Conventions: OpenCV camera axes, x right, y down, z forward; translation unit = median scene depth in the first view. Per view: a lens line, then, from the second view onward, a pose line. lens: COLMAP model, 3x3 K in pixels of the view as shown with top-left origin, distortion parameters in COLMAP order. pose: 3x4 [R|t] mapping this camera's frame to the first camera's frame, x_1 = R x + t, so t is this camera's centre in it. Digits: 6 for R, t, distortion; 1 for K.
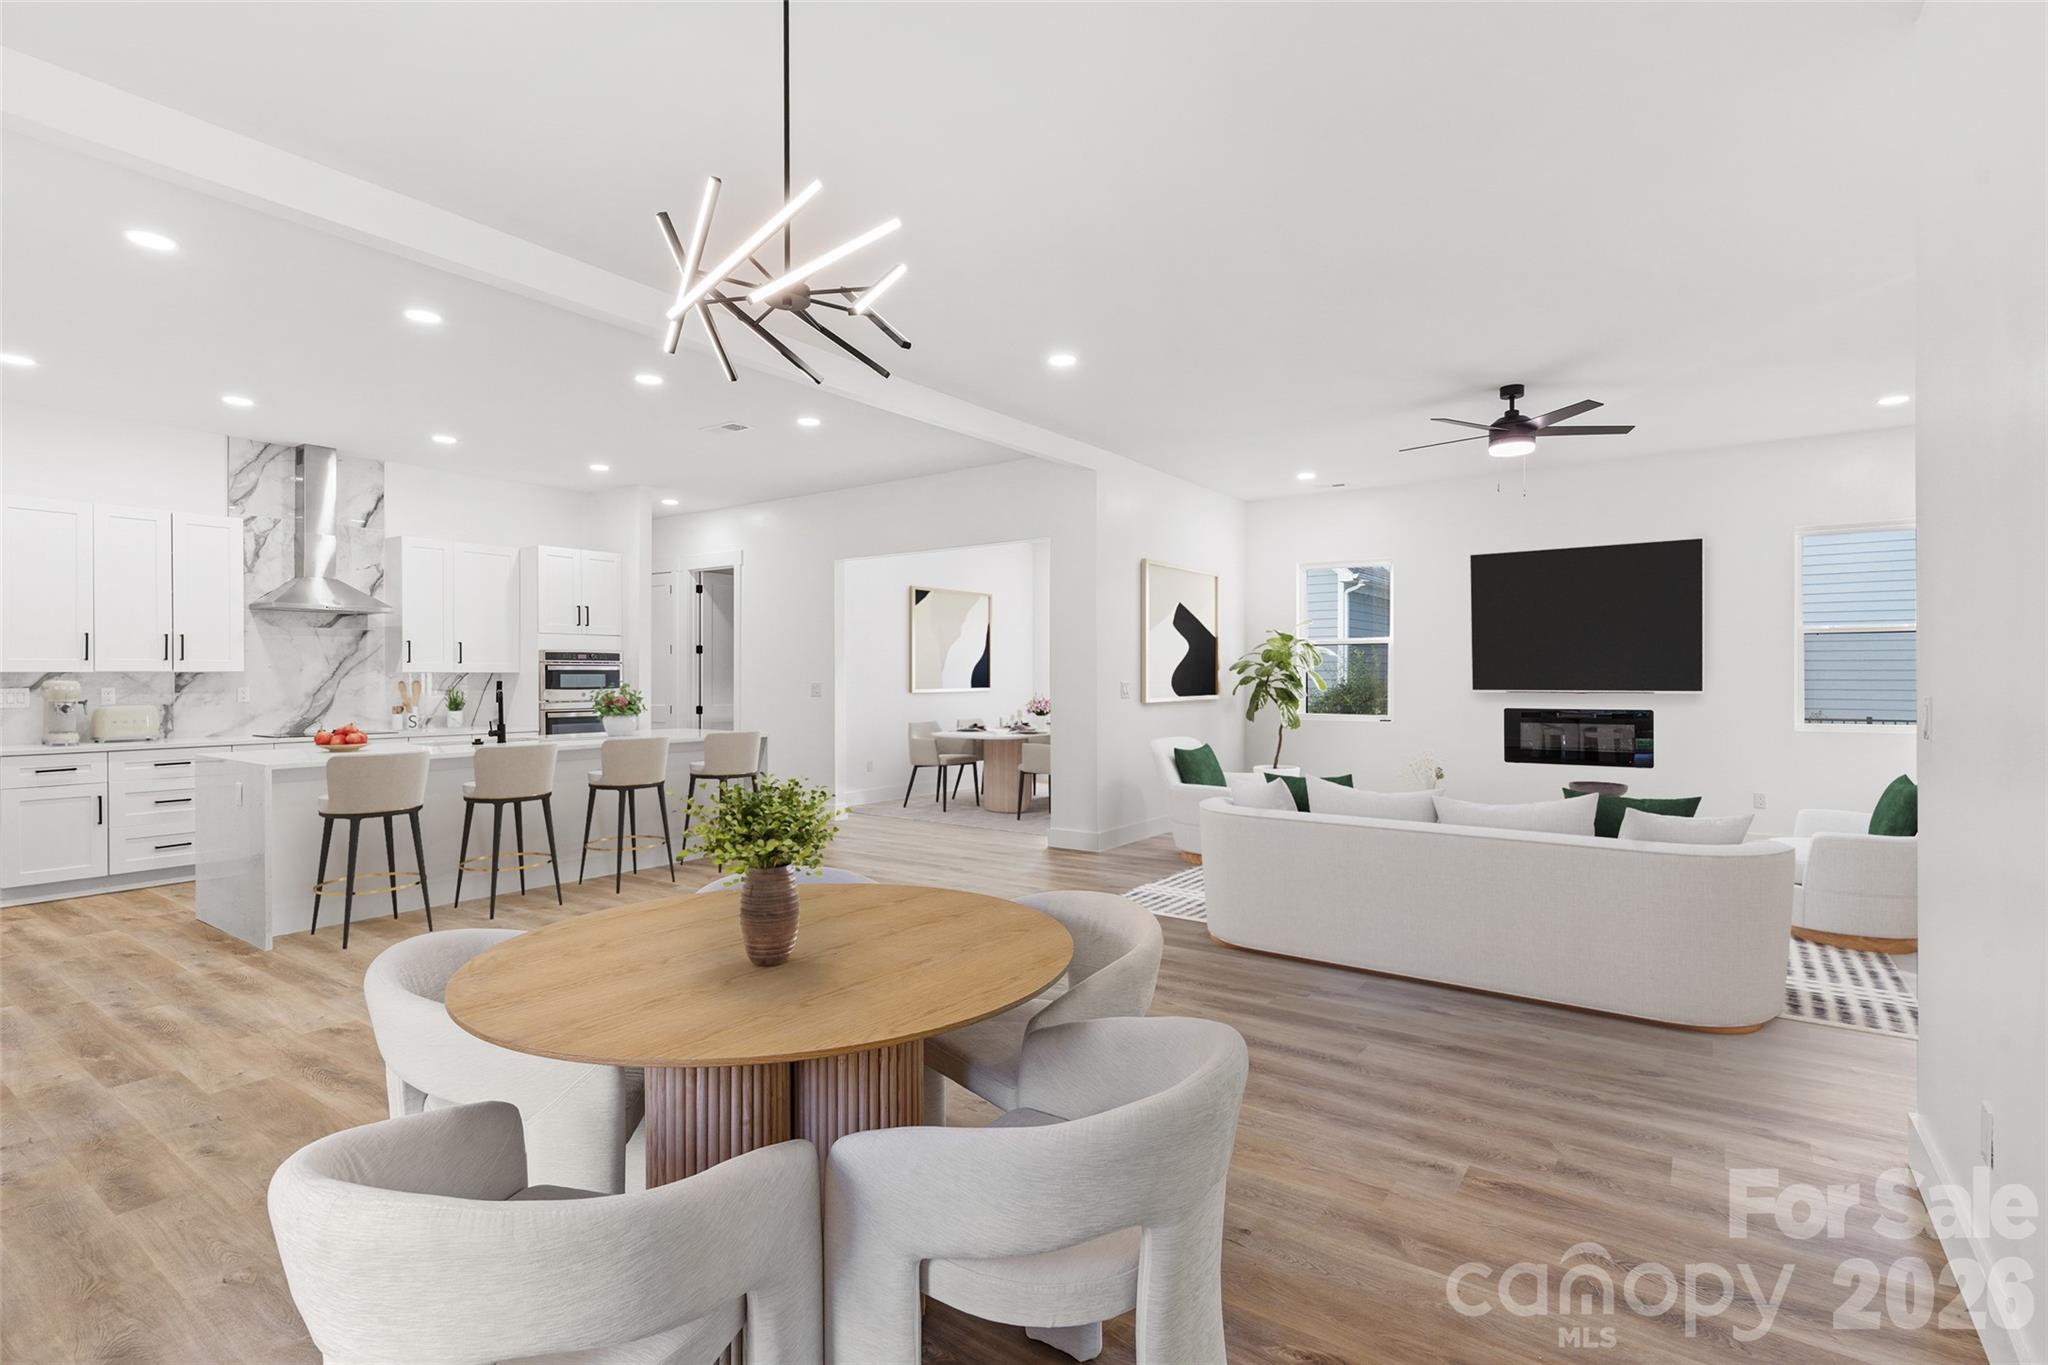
lens RADIAL K [[1014.6, 0, 1024.0], [0, 1014.6, 682.5], [0, 0, 1]] dist [0.019272, 0.000013]
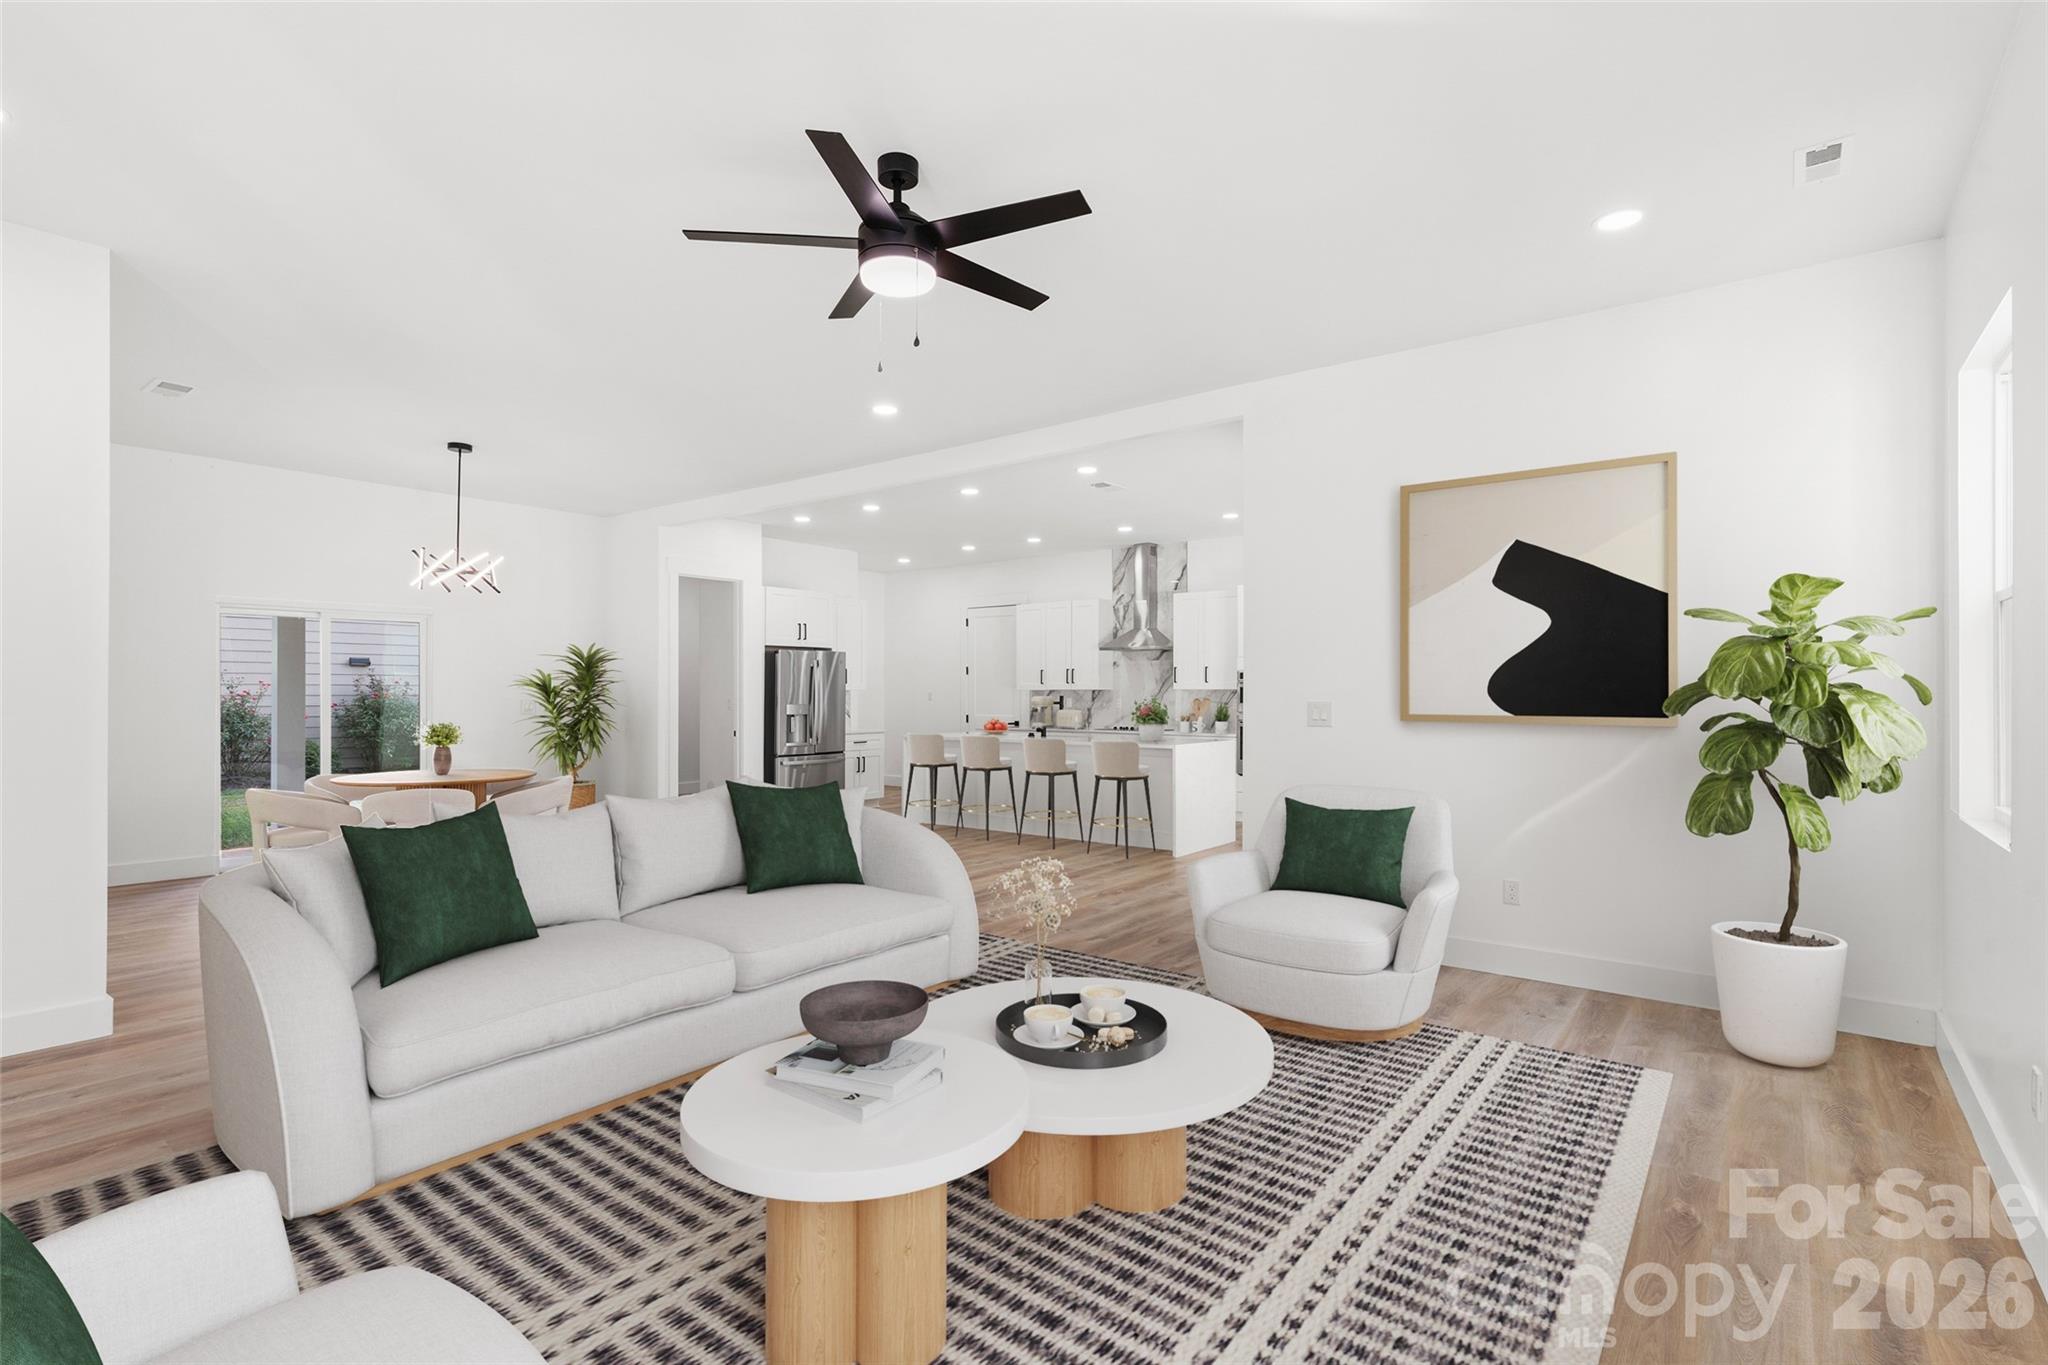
lens RADIAL K [[953.5, 0, 1024.0], [0, 953.5, 682.5], [0, 0, 1]] dist [0.000224, 0.000021]
pose [[-0.067587, -0.014275, -0.997611, 0.808610], [0.002523, 0.999892, -0.014479, 0.000654], [0.997710, -0.003496, -0.067544, 0.974241]]
